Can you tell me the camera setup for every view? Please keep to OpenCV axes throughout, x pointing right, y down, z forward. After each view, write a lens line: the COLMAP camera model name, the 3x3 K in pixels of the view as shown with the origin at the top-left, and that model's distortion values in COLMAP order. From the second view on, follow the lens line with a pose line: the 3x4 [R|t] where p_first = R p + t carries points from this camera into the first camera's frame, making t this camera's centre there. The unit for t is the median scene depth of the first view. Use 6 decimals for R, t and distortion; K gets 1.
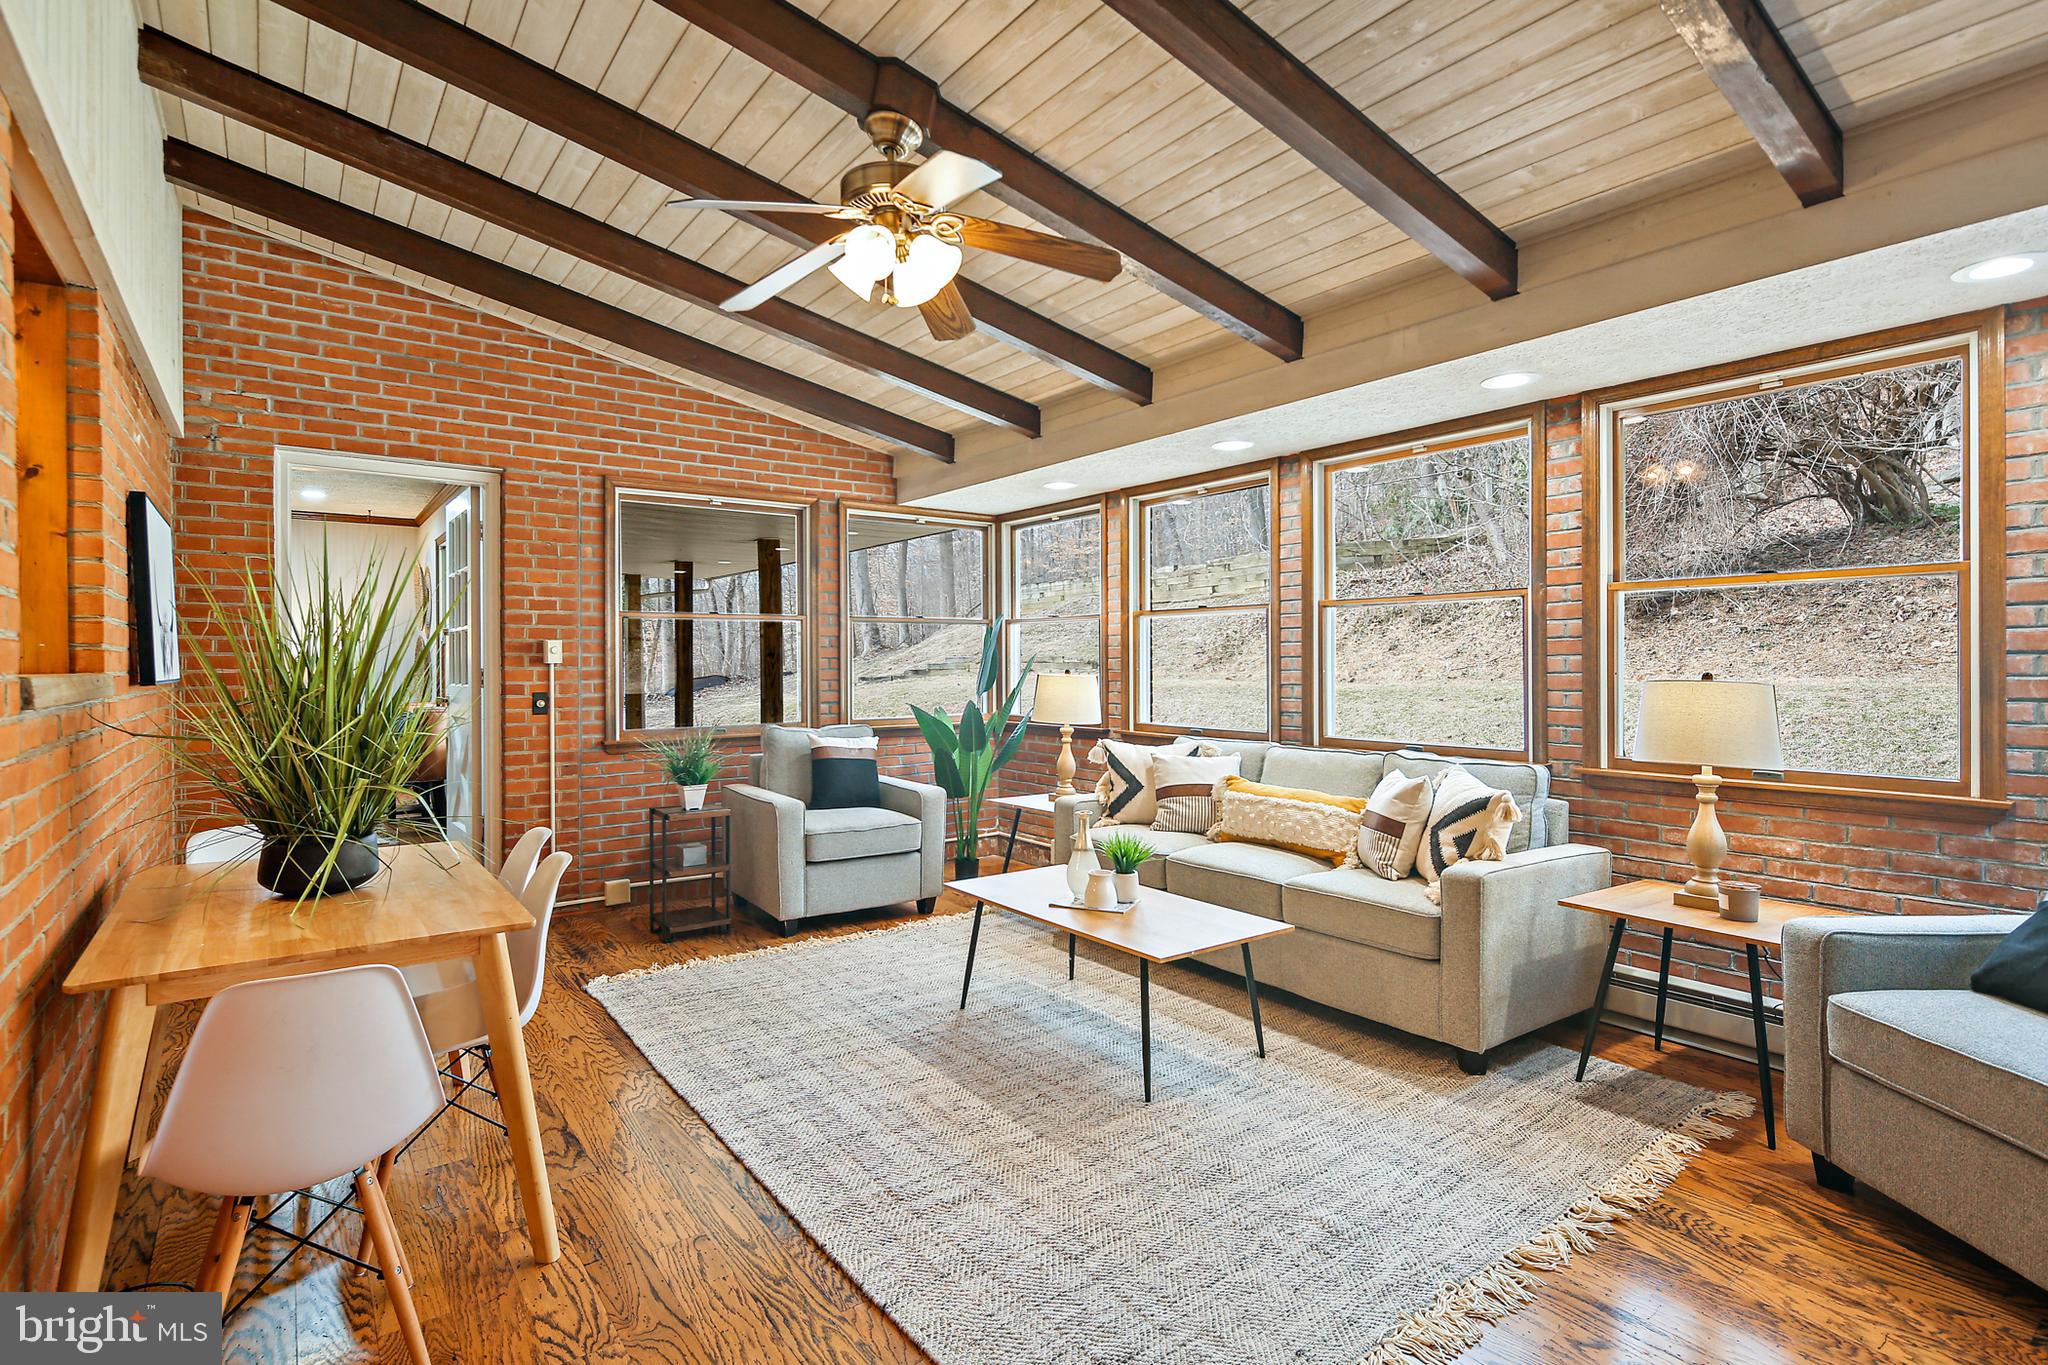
lens RADIAL K [[1007.4, 0, 1028.8], [0, 1007.4, 653.9], [0, 0, 1]] dist [-0.001255, -0.001067]
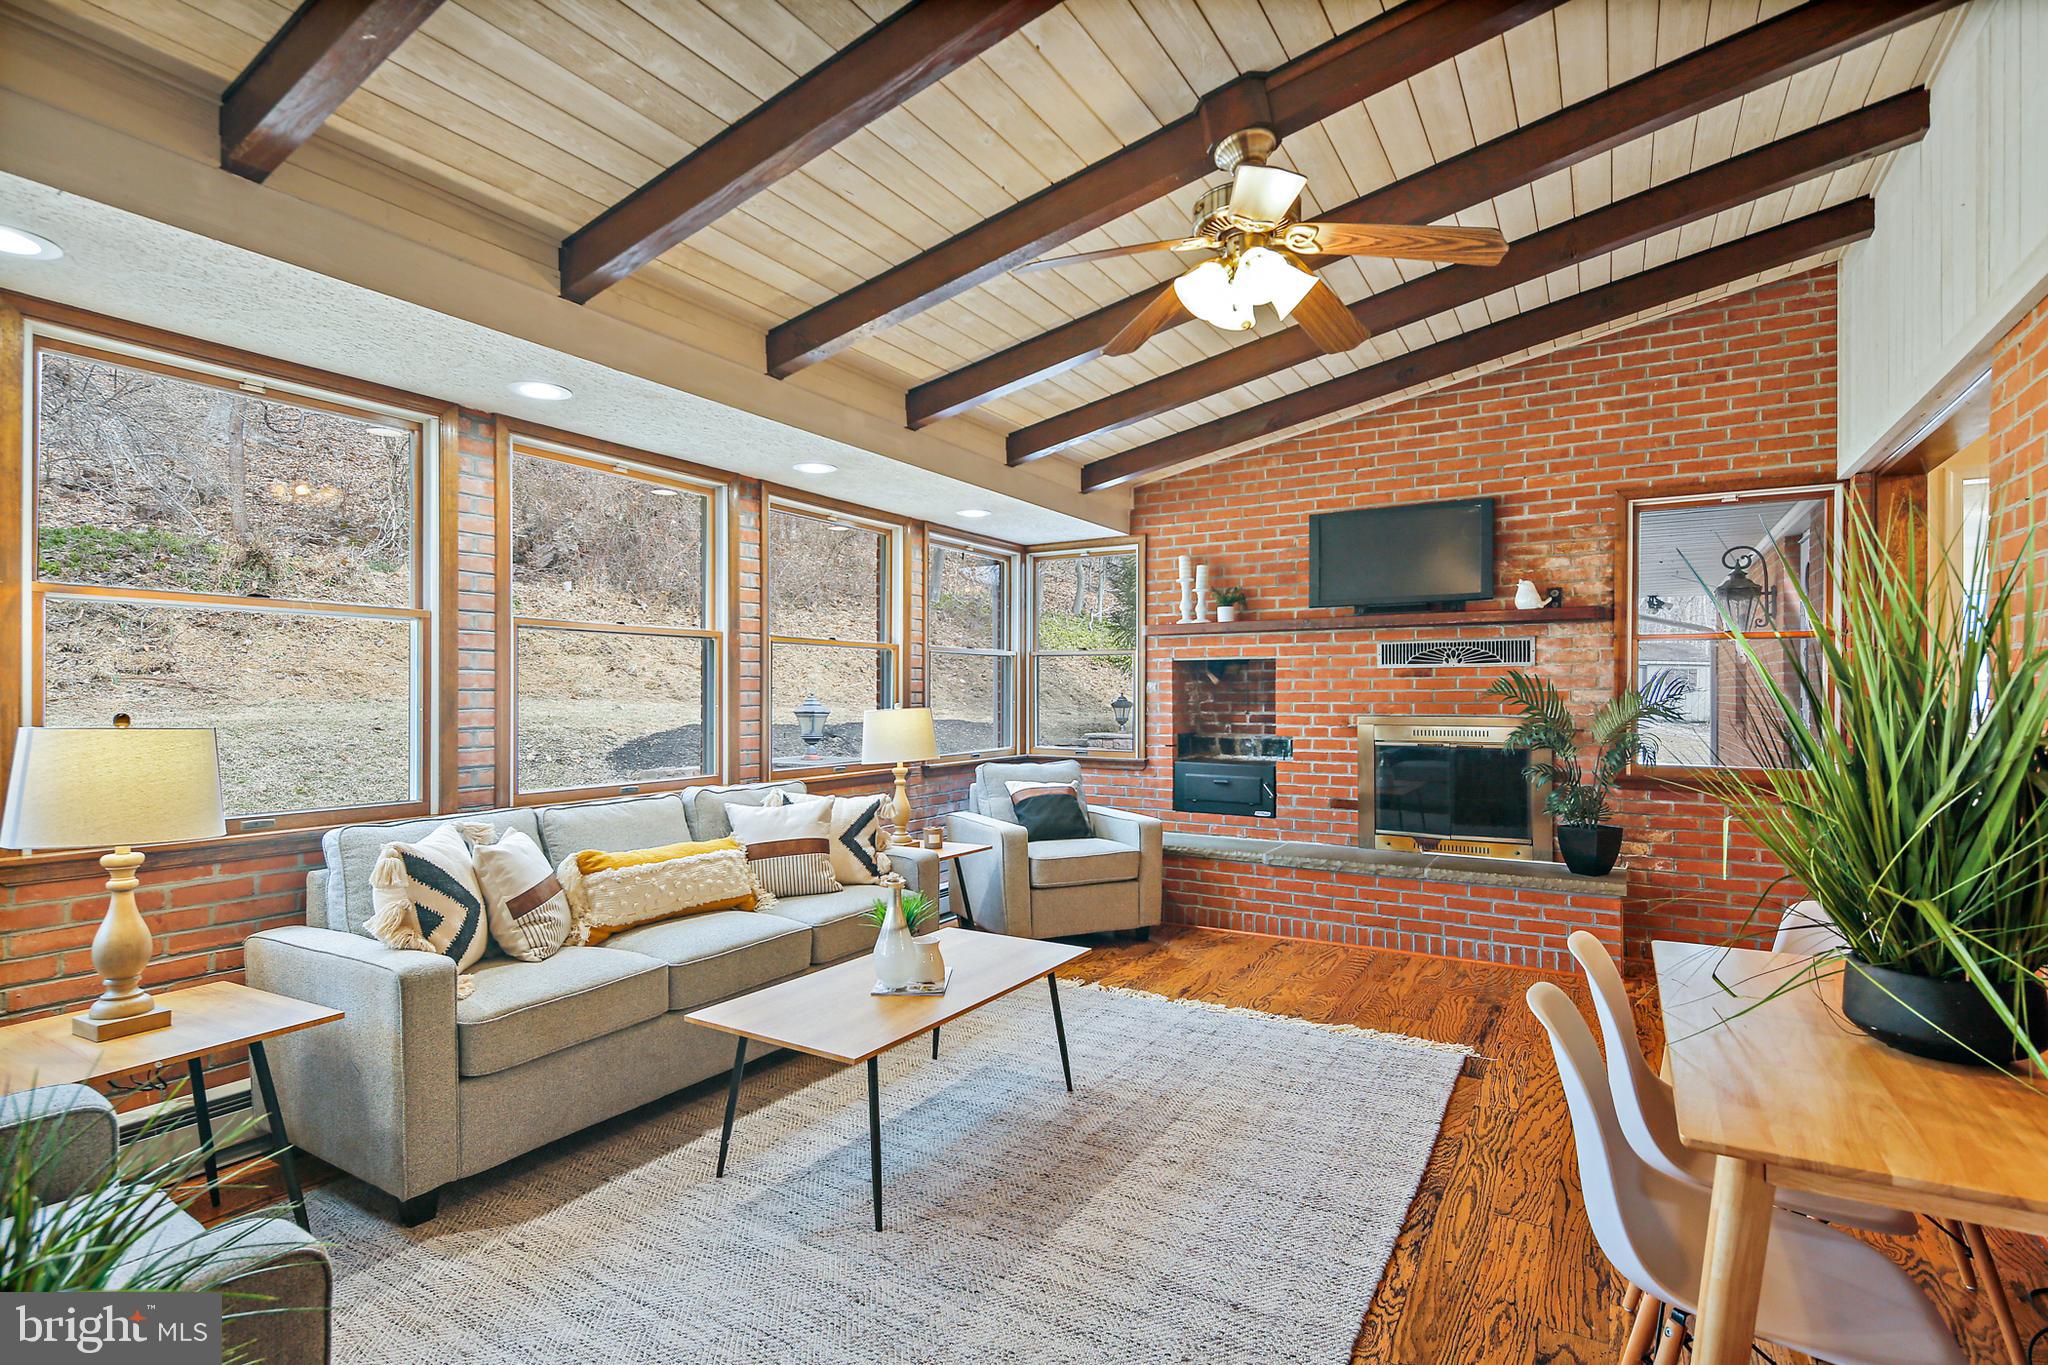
lens RADIAL K [[1018.8, 0, 979.7], [0, 1018.8, 685.5], [0, 0, 1]] dist [-0.000133, -0.001001]
pose [[-0.364760, 0.008960, 0.931058, -0.887916], [-0.003071, 0.999937, -0.010826, 0.006232], [-0.931096, -0.006808, -0.364709, 1.480343]]
